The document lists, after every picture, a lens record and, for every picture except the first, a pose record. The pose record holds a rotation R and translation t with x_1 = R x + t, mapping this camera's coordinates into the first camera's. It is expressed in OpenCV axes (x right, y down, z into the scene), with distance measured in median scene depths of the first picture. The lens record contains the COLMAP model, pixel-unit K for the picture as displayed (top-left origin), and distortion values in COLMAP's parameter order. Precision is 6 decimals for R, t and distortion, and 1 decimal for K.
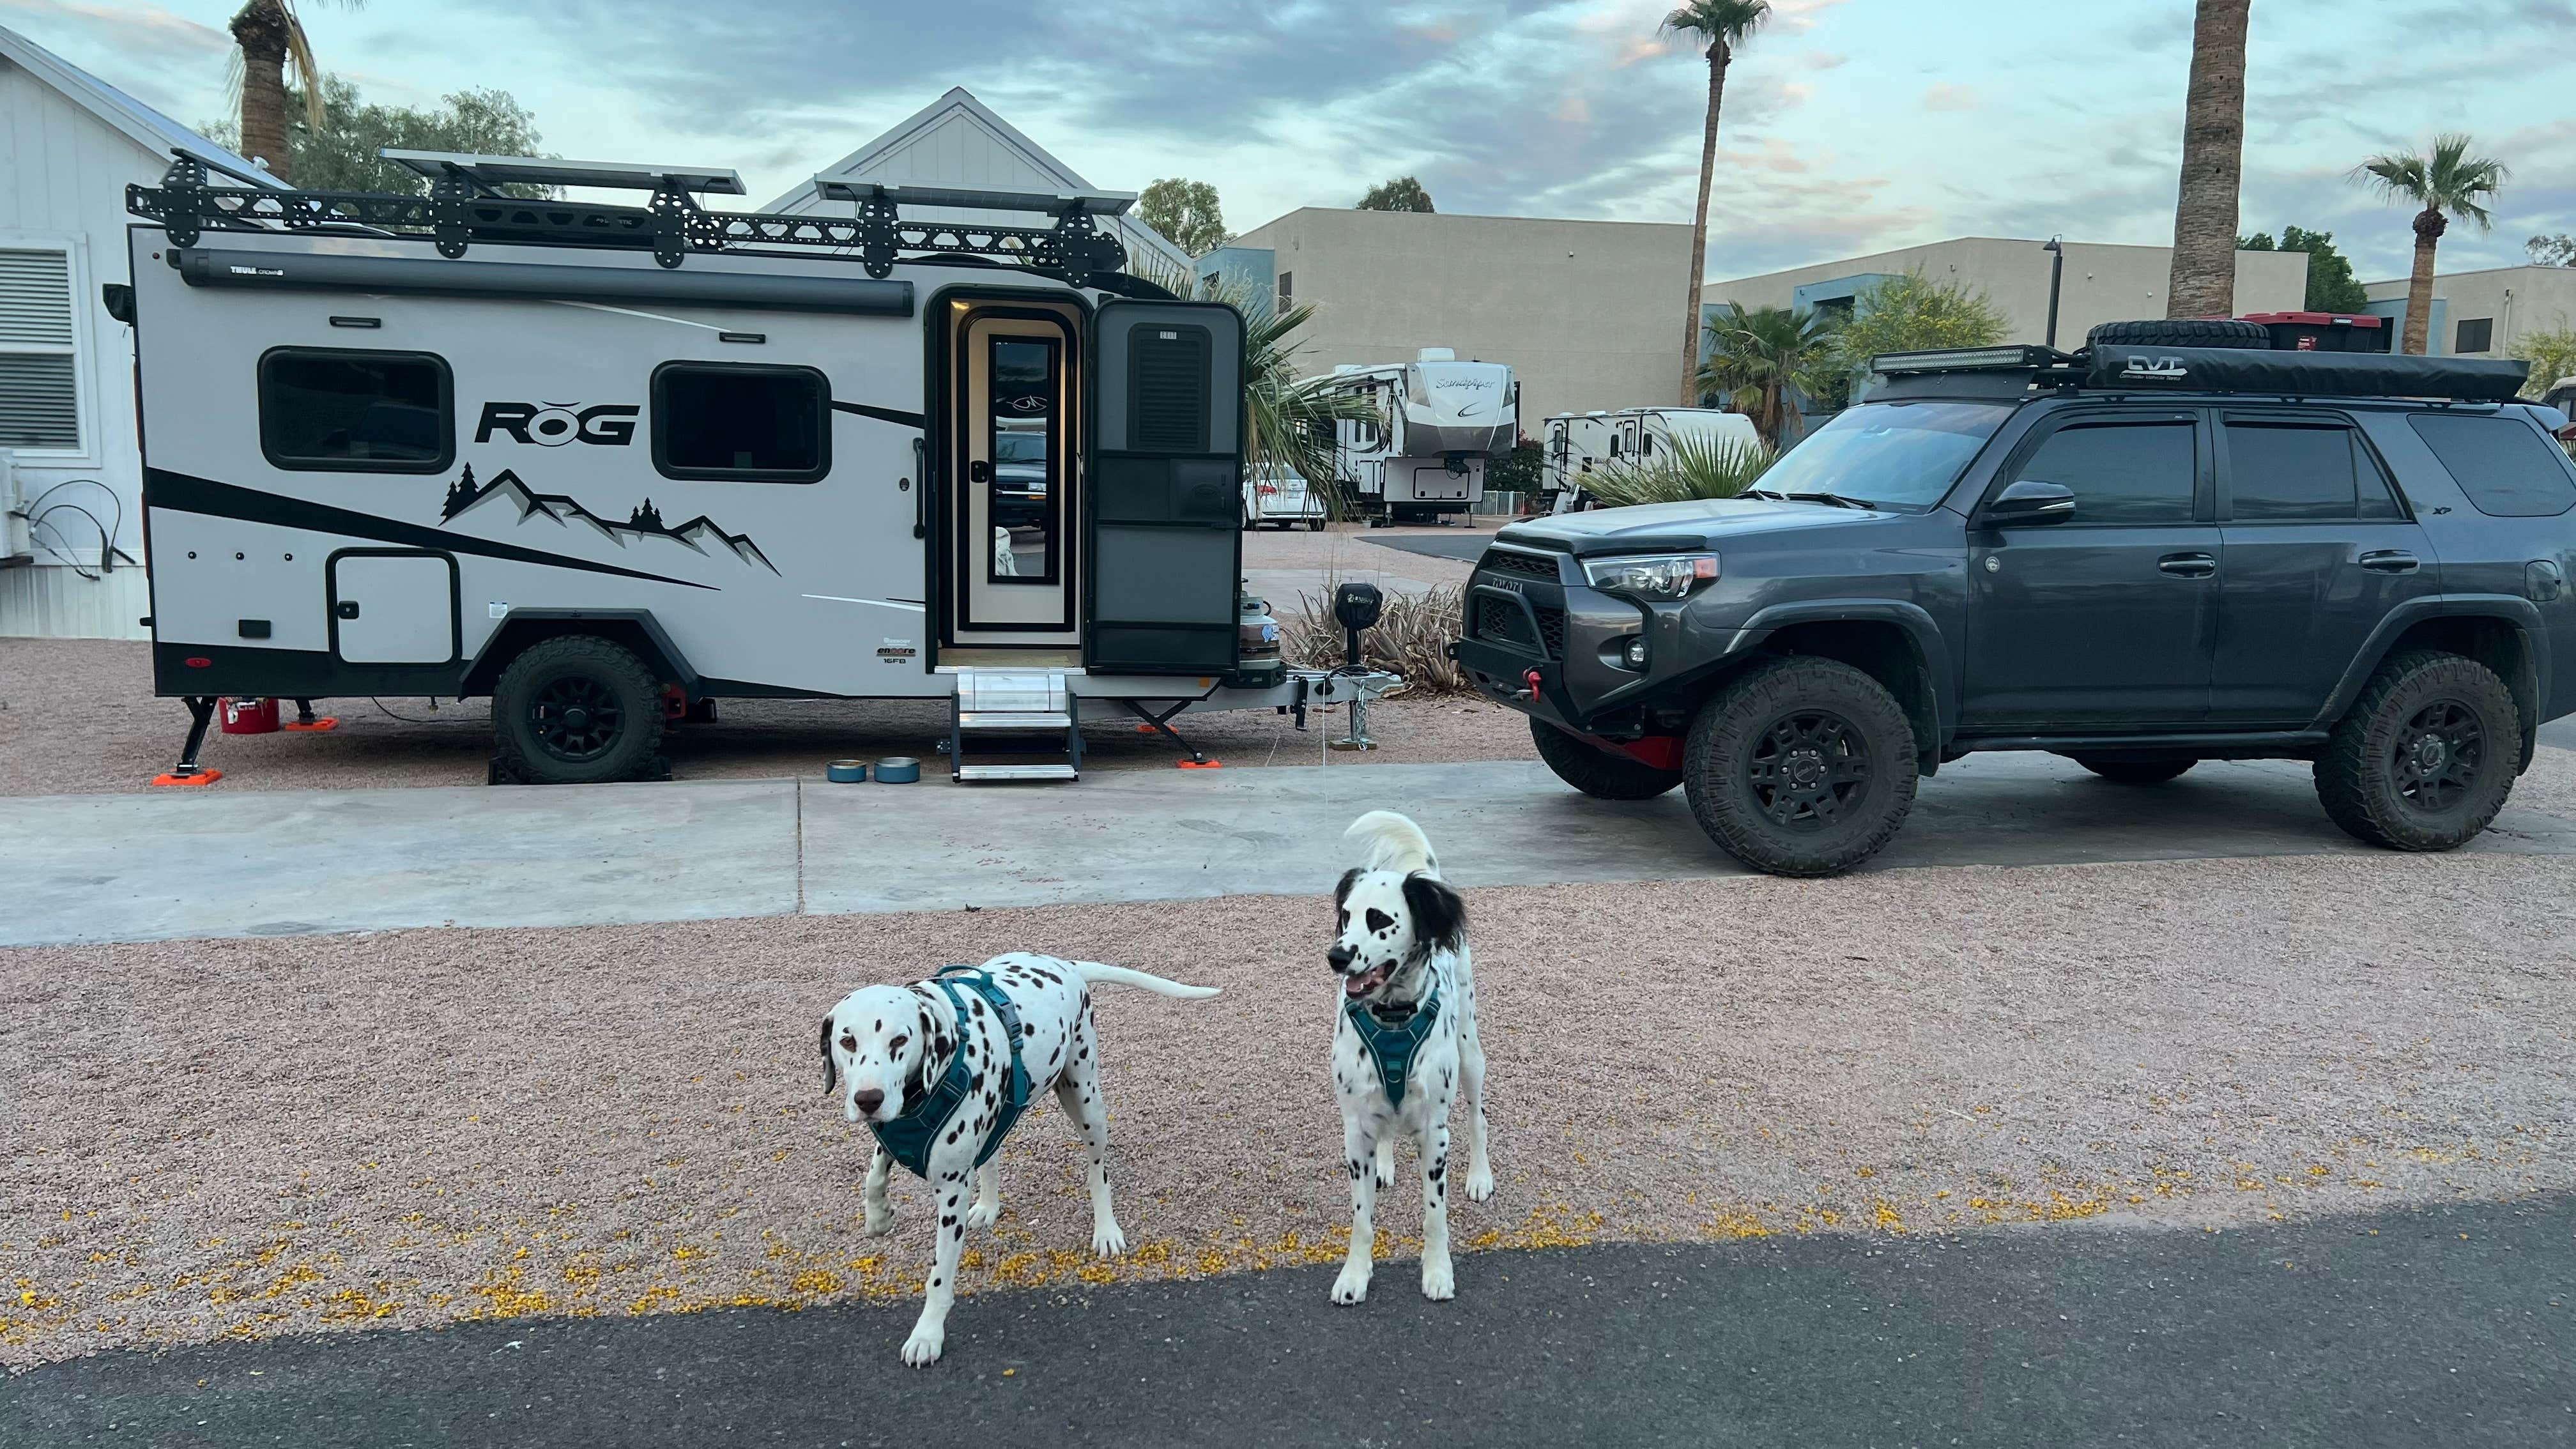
lens RADIAL K [[1938.5, 0, 1287.5], [0, 1938.5, 727.7], [0, 0, 1]] dist [0.037447, 0.000198]
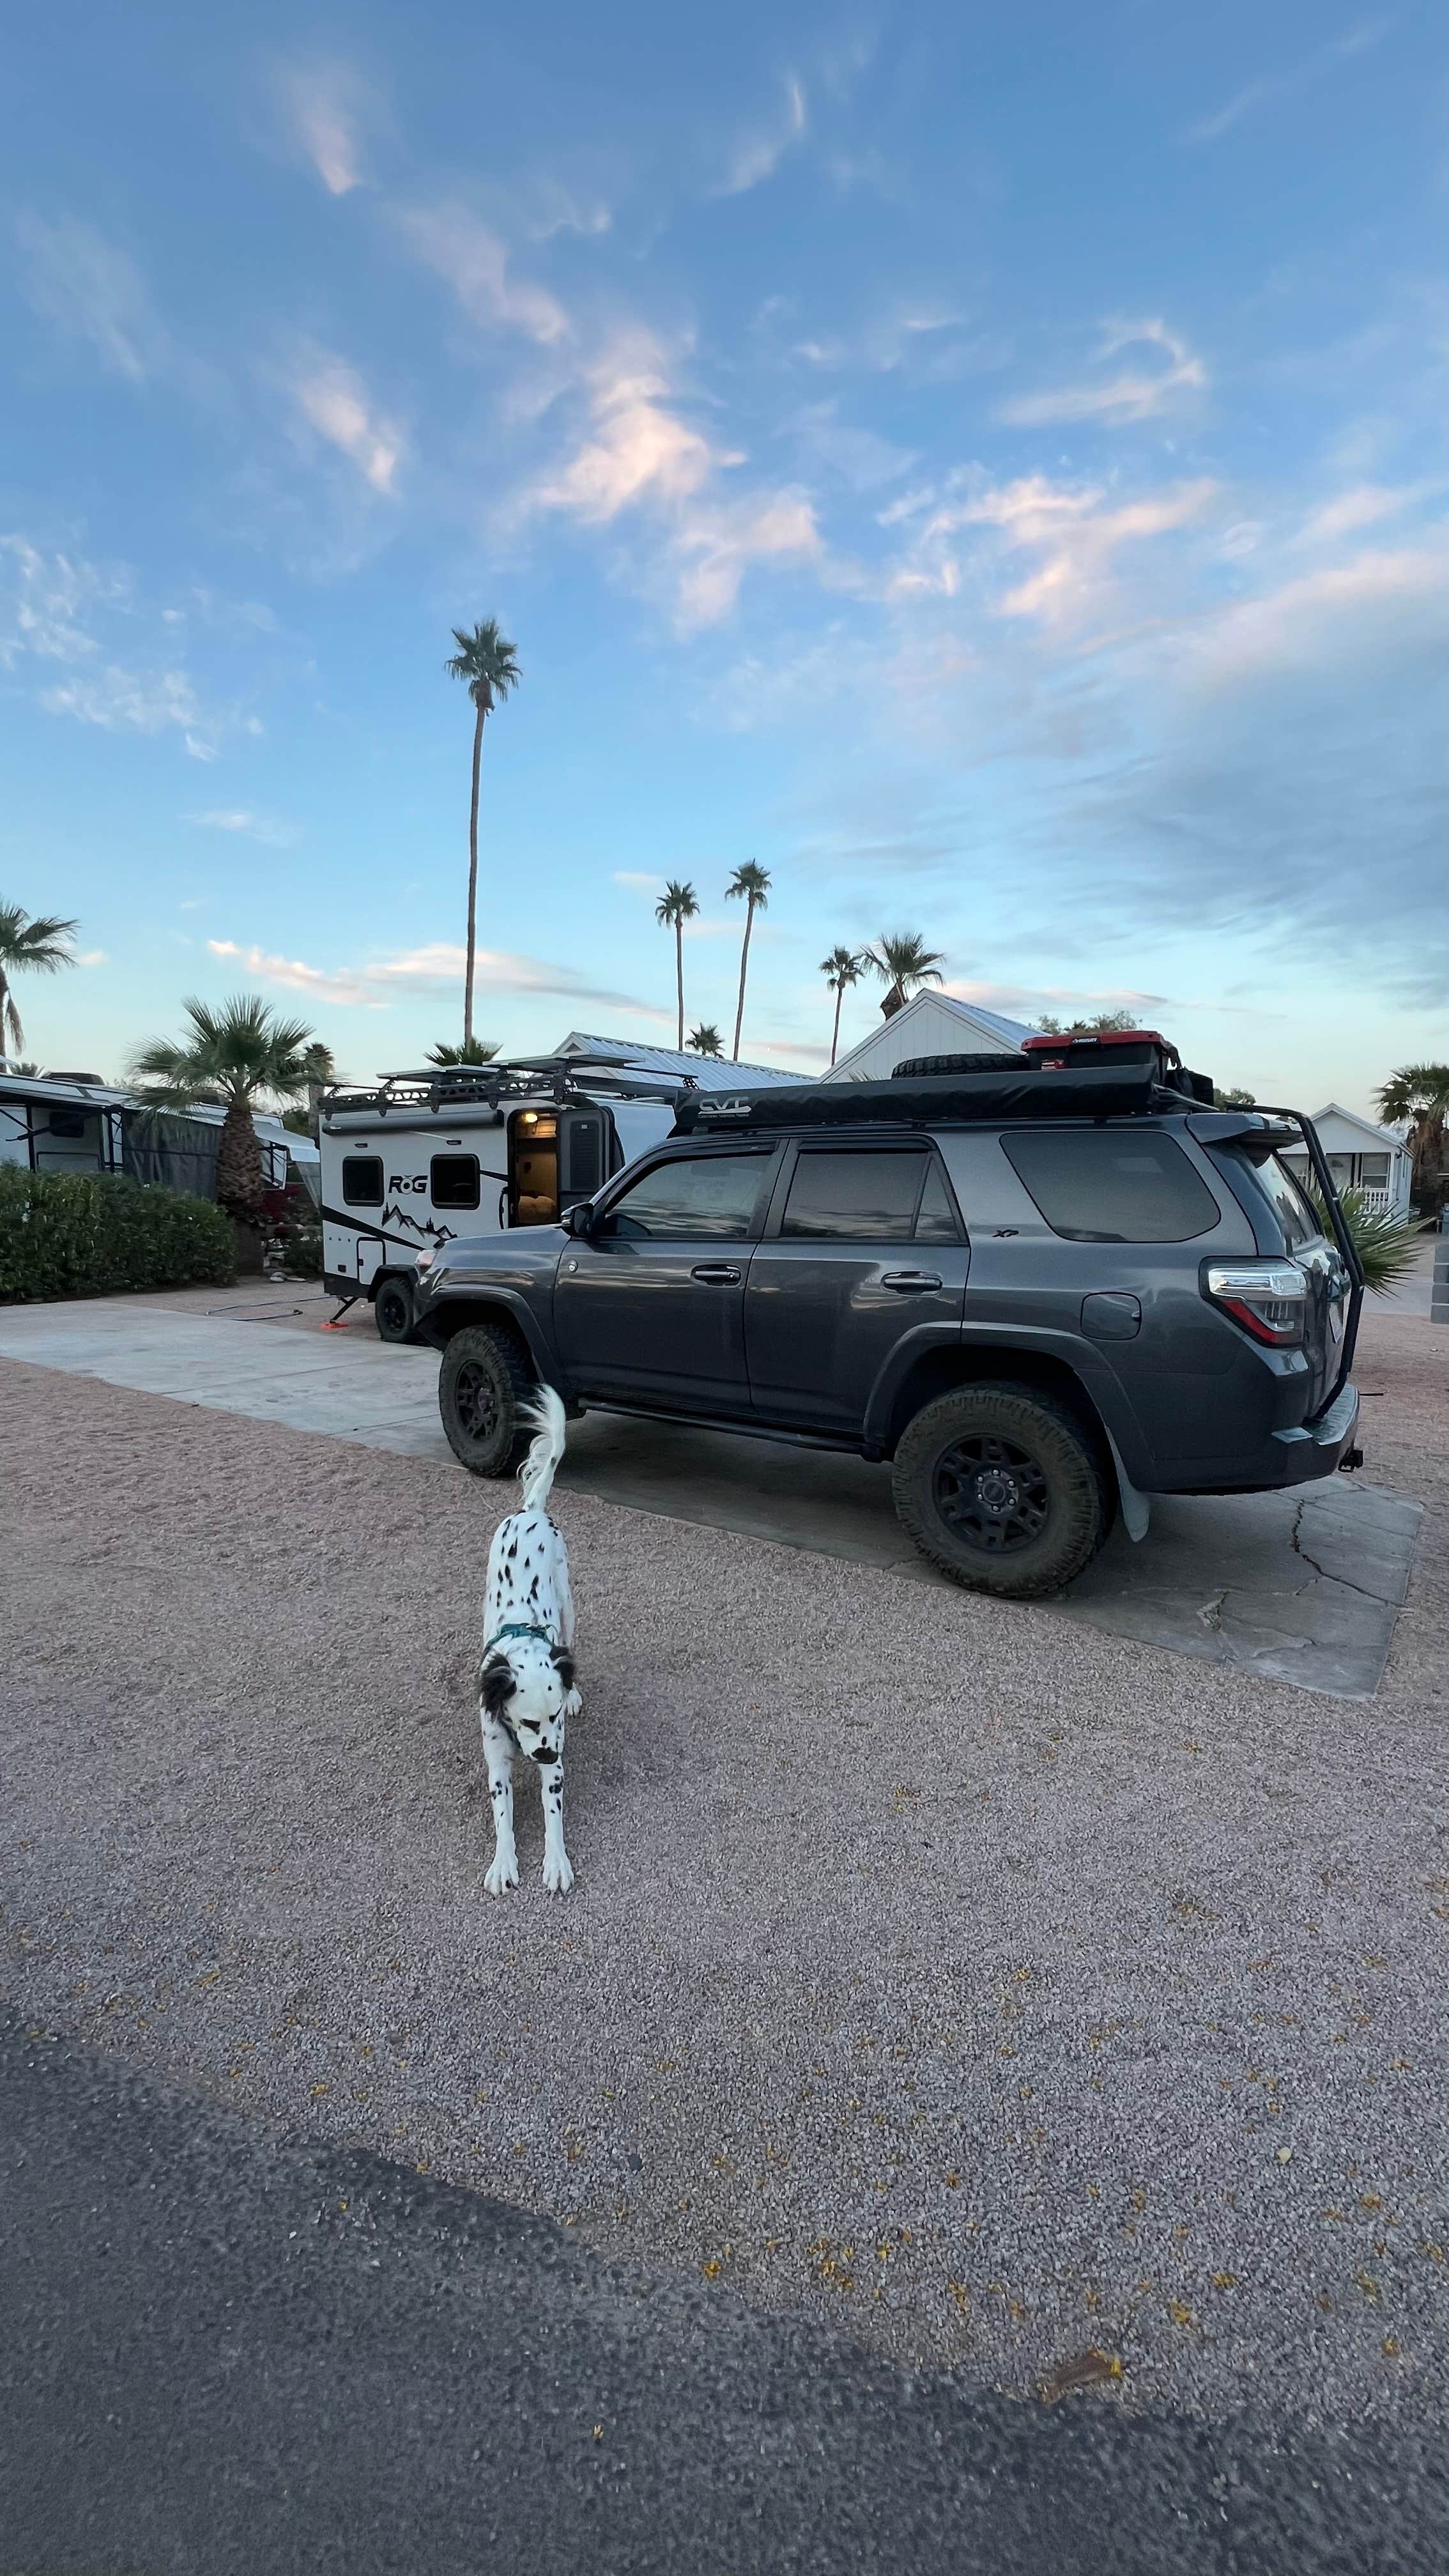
lens RADIAL K [[1027.7, 0, 724.4], [0, 1027.7, 1282.9], [0, 0, 1]] dist [-0.000377, -0.000007]
pose [[0.639237, 0.051352, -0.767293, 0.792194], [-0.098448, 0.995023, -0.015425, -0.059476], [0.762682, 0.085399, 0.641111, 0.524364]]
